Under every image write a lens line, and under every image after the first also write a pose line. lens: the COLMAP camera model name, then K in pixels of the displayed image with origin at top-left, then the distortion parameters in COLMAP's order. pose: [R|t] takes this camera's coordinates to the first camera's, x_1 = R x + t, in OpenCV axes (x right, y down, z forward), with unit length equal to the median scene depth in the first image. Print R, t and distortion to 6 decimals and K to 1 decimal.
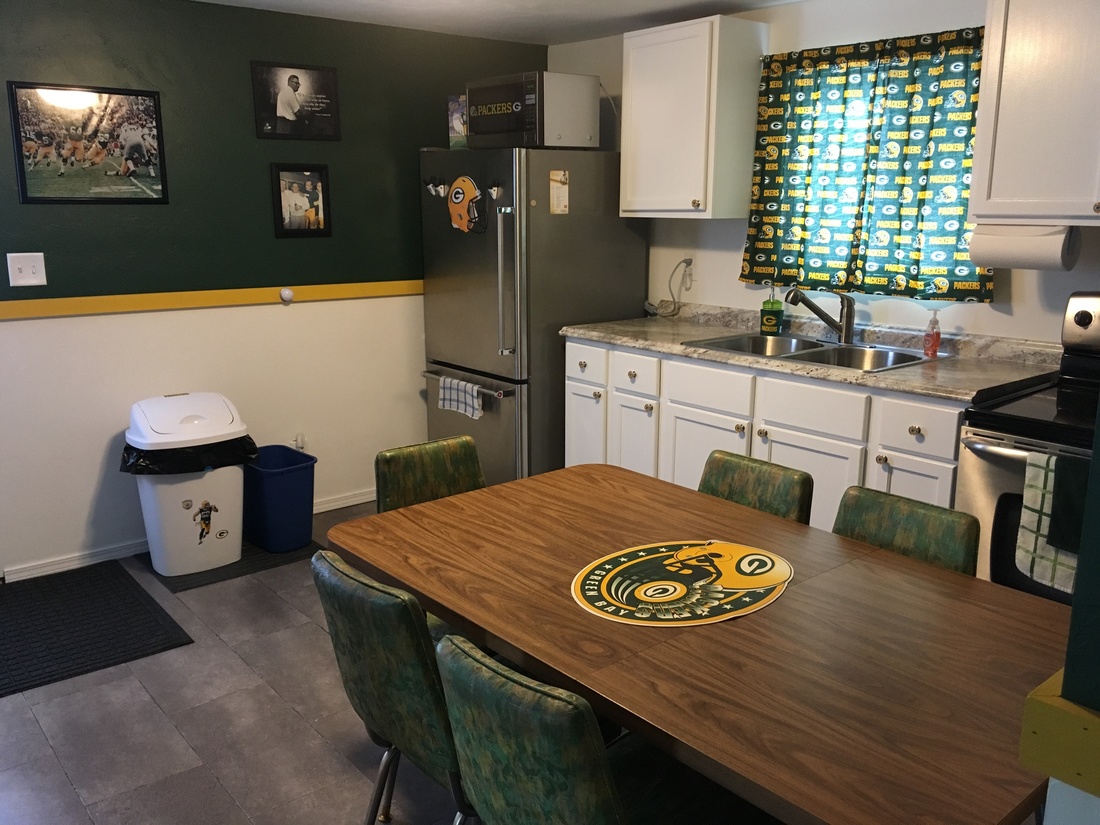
lens RADIAL K [[942.1, 0, 552.0], [0, 942.1, 413.1], [0, 0, 1]] dist [0.081293, -0.117824]
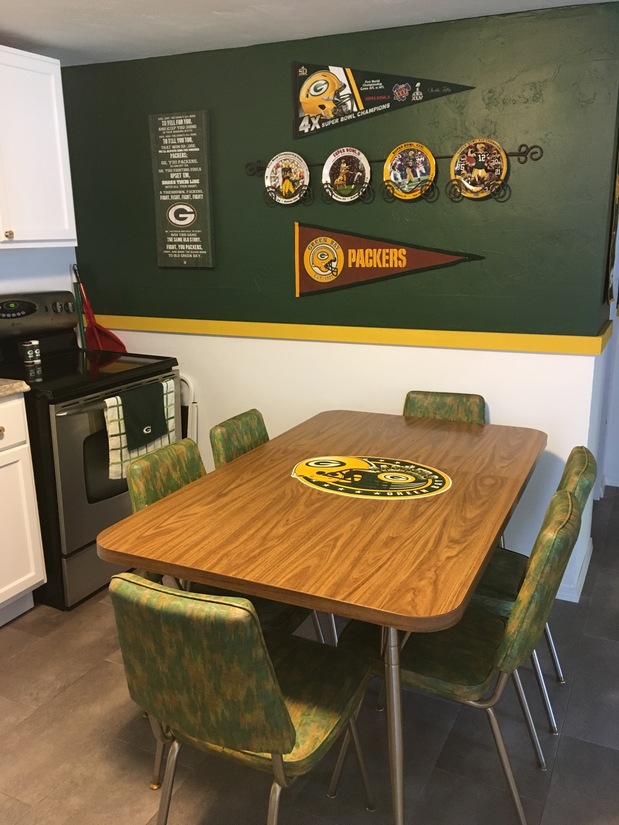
lens RADIAL K [[706.6, 0, 311.7], [0, 706.6, 412.2], [0, 0, 1]] dist [0.081293, -0.117824]
pose [[-0.410462, -0.222735, 0.884257, -0.730227], [0.210757, 0.920282, 0.329640, -0.284085], [-0.887188, 0.321669, -0.330798, 1.287863]]
